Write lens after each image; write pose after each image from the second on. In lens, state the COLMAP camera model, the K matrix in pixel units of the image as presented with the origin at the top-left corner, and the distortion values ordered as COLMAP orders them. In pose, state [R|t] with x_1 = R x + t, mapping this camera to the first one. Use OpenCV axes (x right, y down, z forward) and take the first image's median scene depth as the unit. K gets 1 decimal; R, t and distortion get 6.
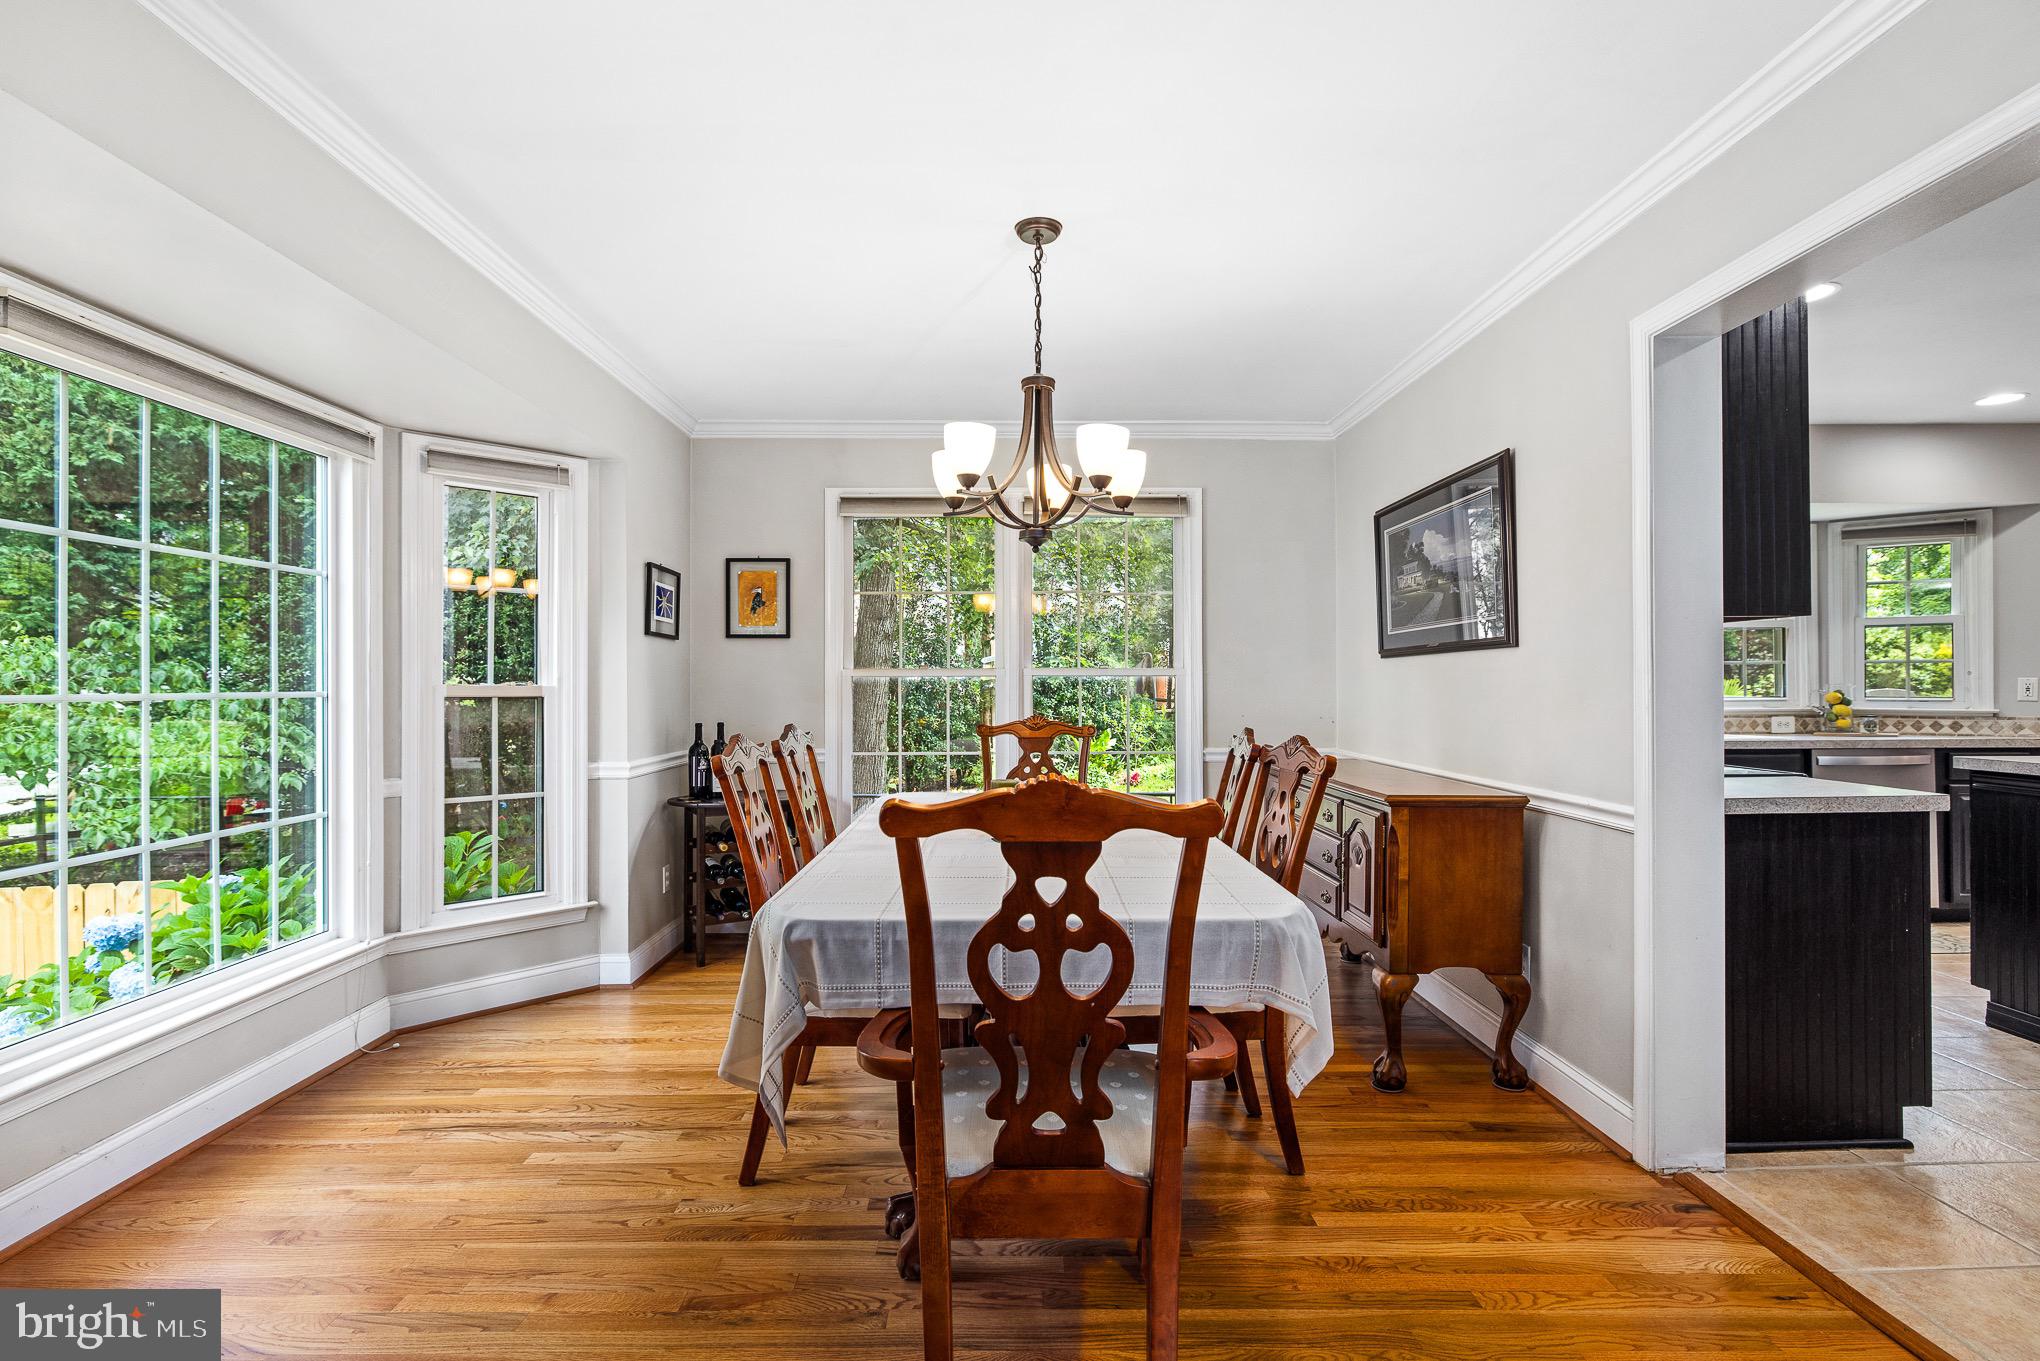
lens RADIAL K [[957.5, 0, 1016.1], [0, 957.5, 681.5], [0, 0, 1]] dist [-0.010240, 0.002935]
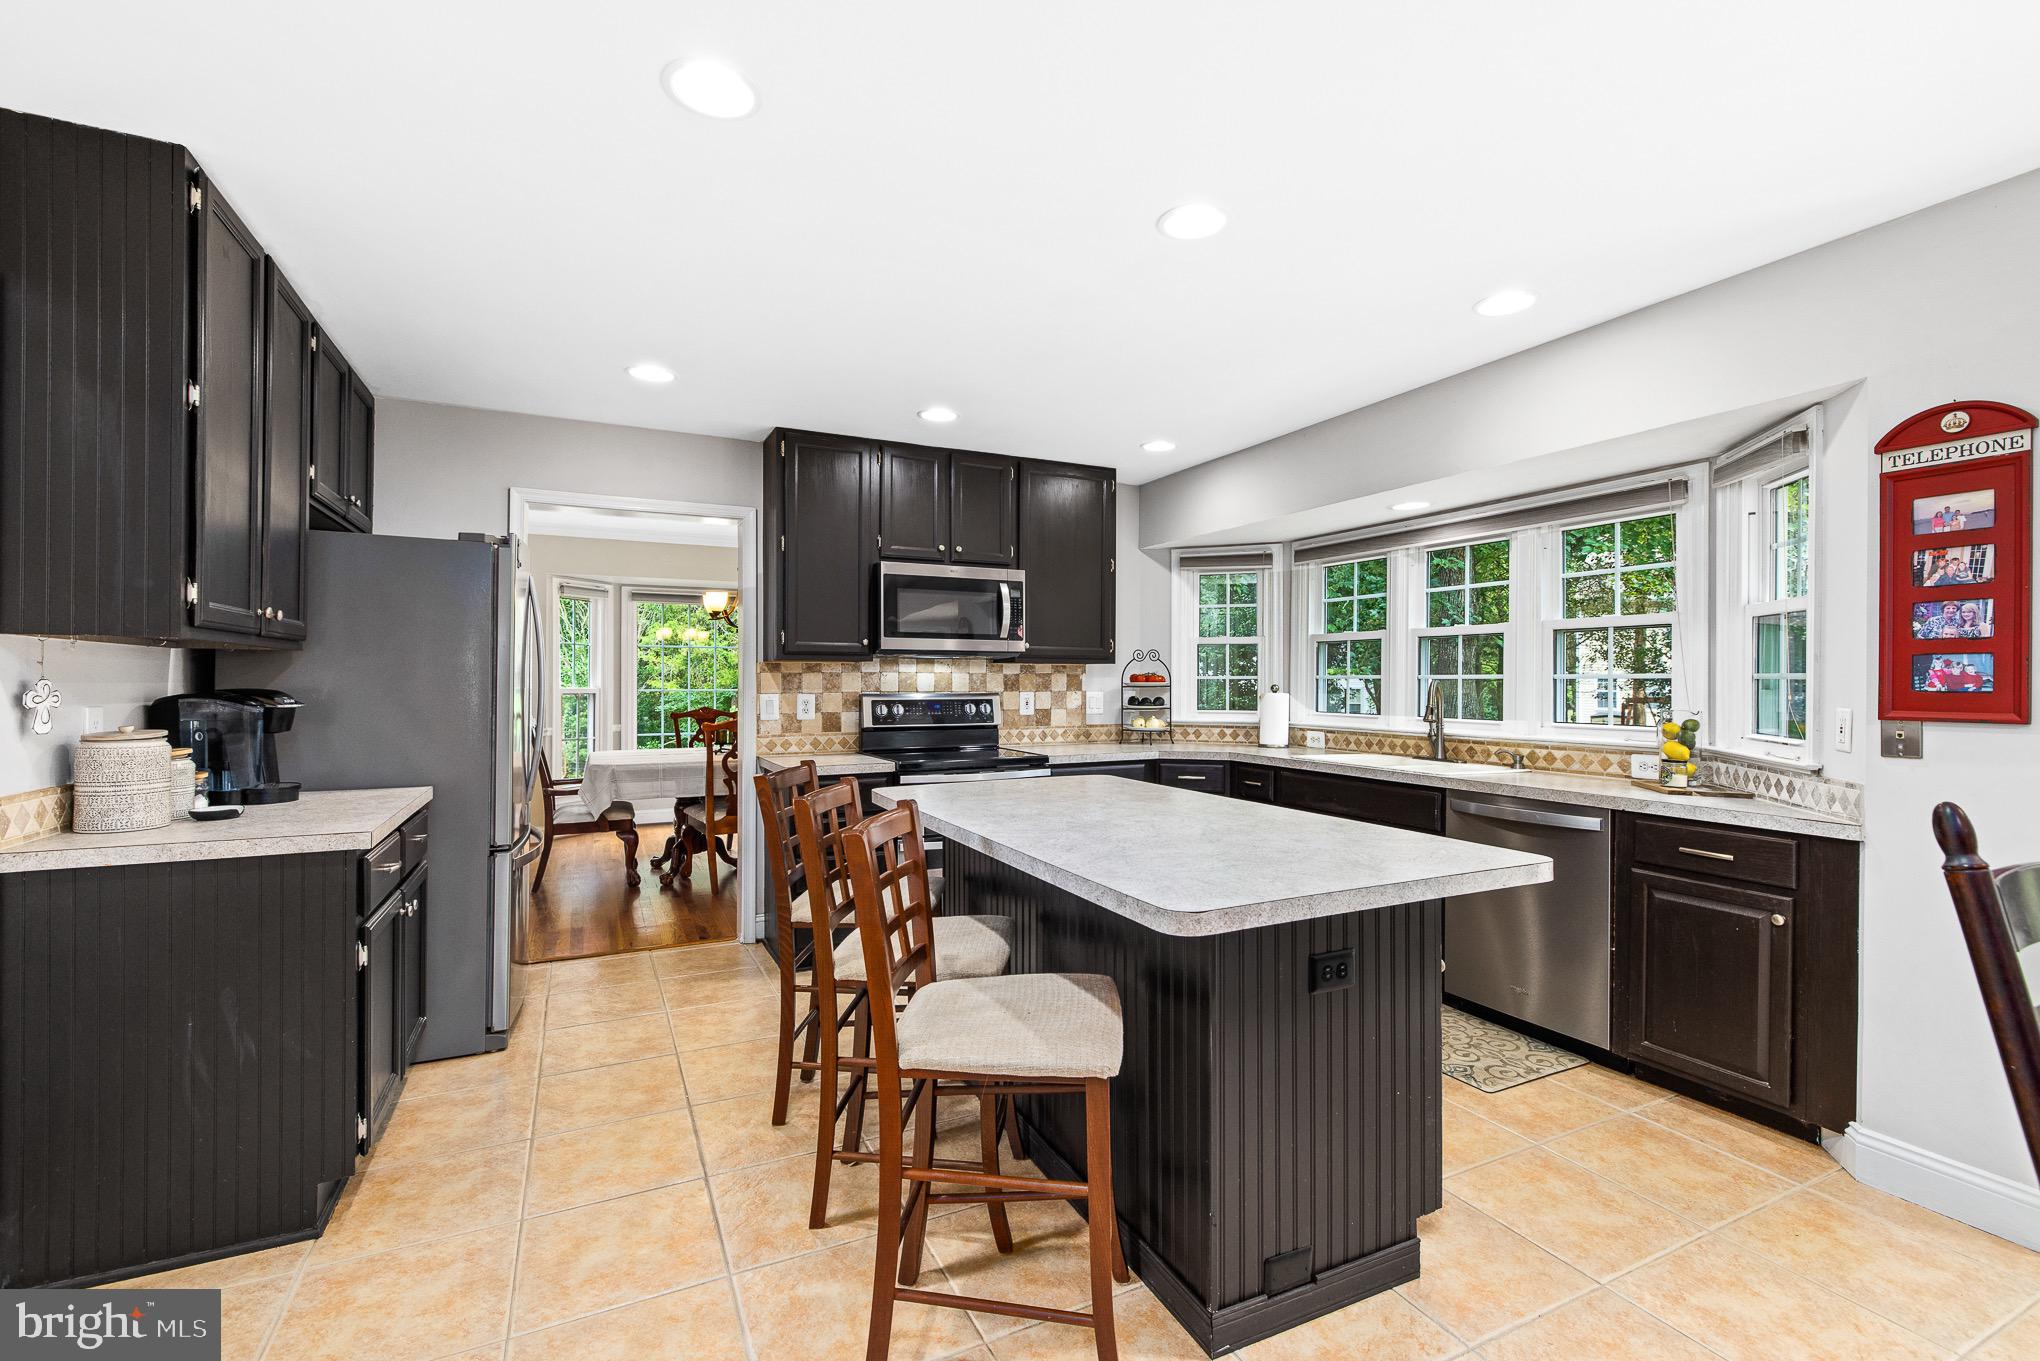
lens RADIAL K [[857.9, 0, 1015.1], [0, 857.9, 682.3], [0, 0, 1]] dist [0.001944, -0.001502]
pose [[0.446475, 0.009739, -0.894743, 2.285134], [-0.004381, 0.999953, 0.008698, -0.037037], [0.894785, 0.000036, 0.446496, 0.636818]]
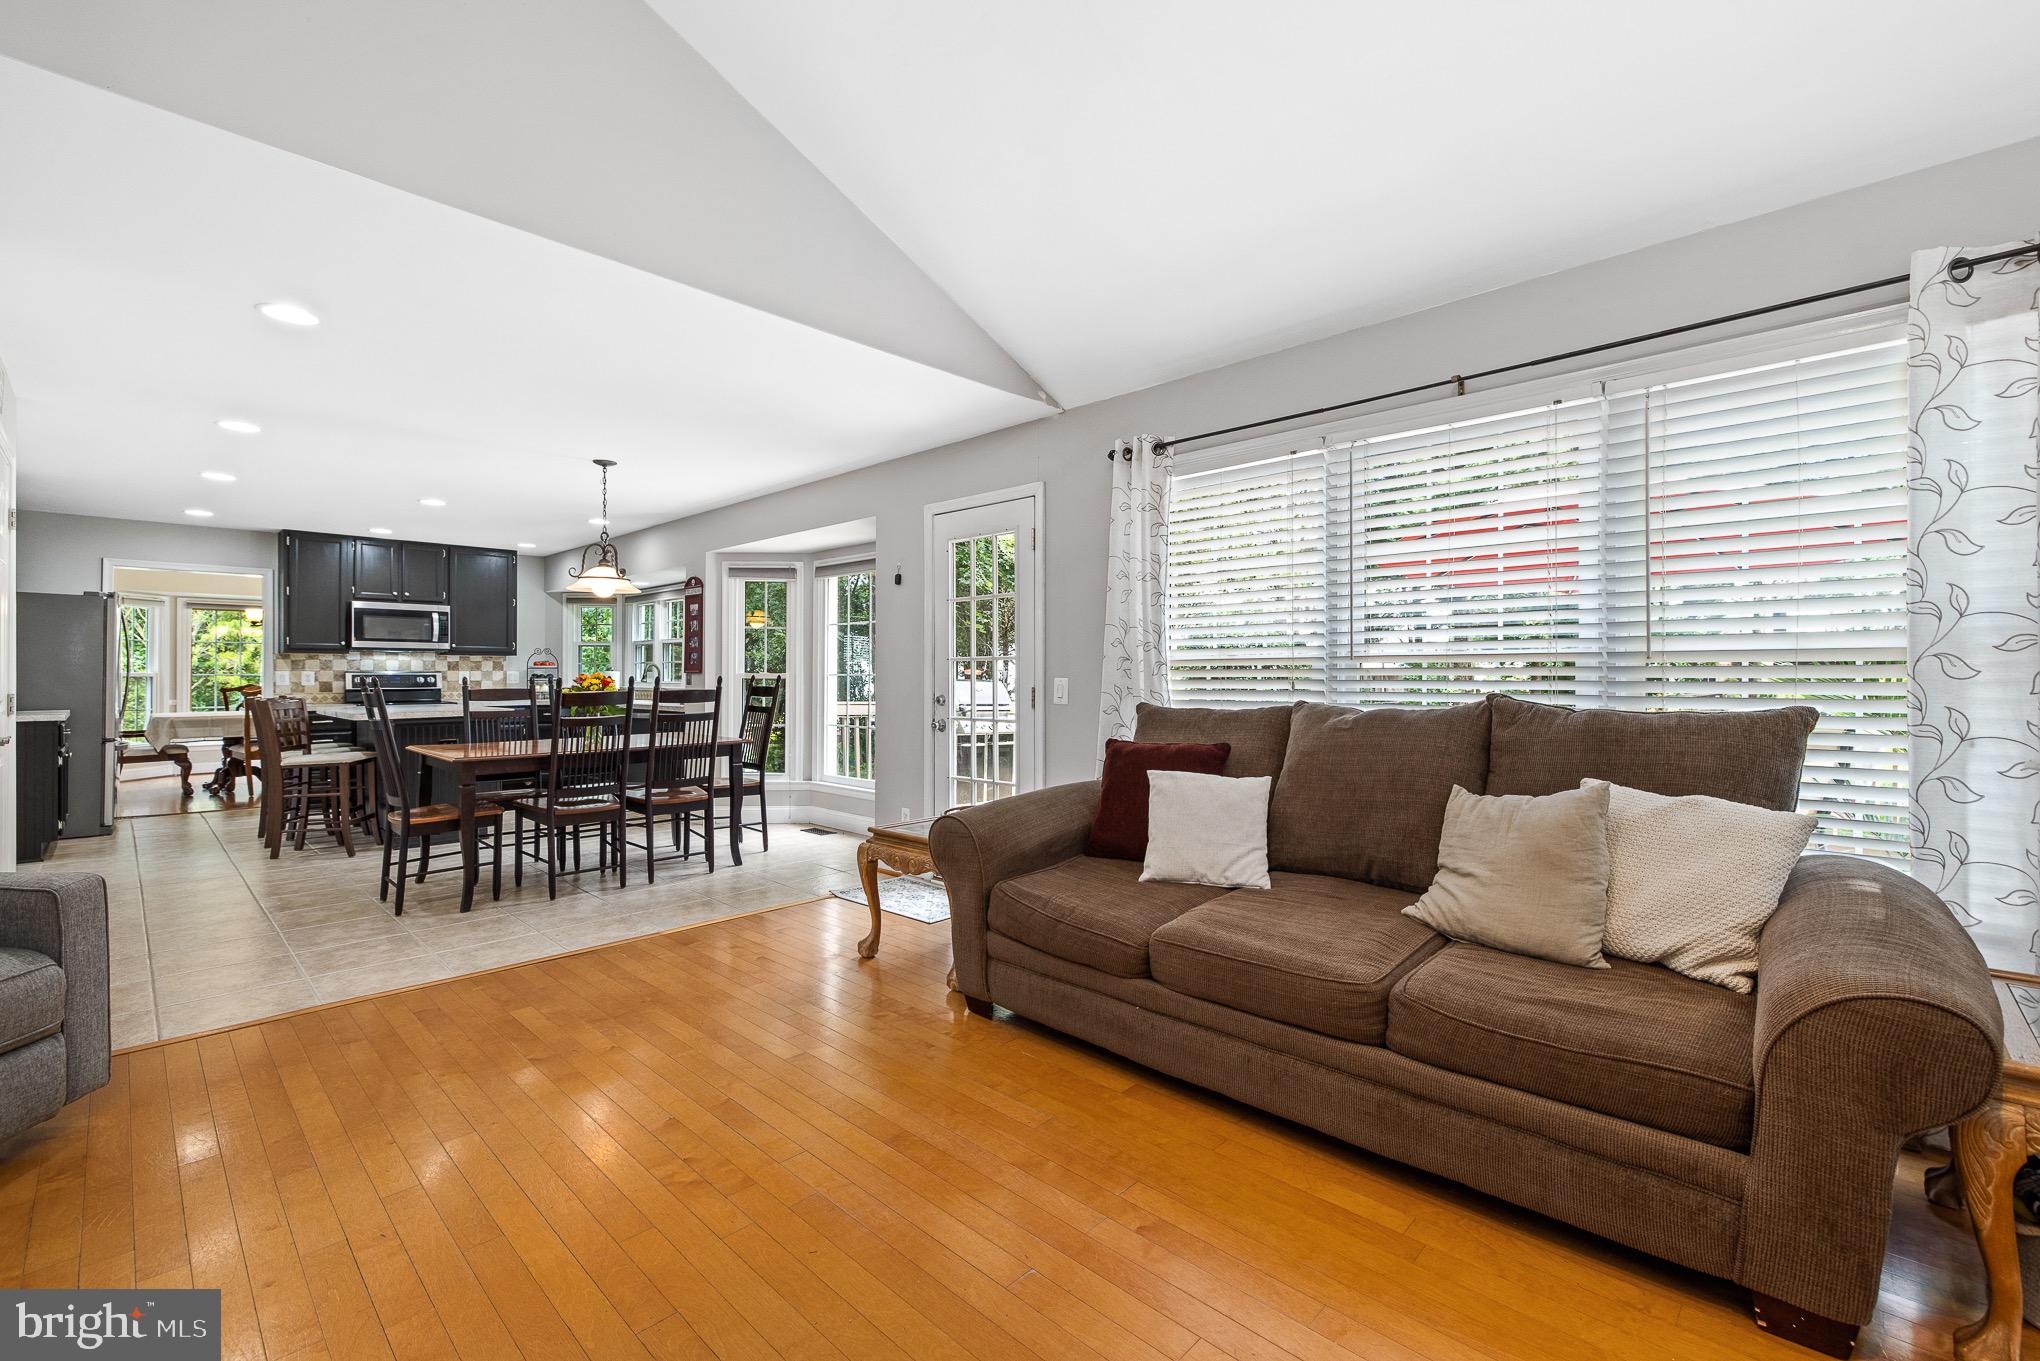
lens RADIAL K [[857.9, 0, 1013.4], [0, 857.9, 673.1], [0, 0, 1]] dist [0.001944, -0.001502]
pose [[0.723954, 0.002914, -0.689842, 4.420790], [-0.002939, 0.999995, 0.001139, -0.003730], [0.689842, 0.001203, 0.723959, 0.545445]]
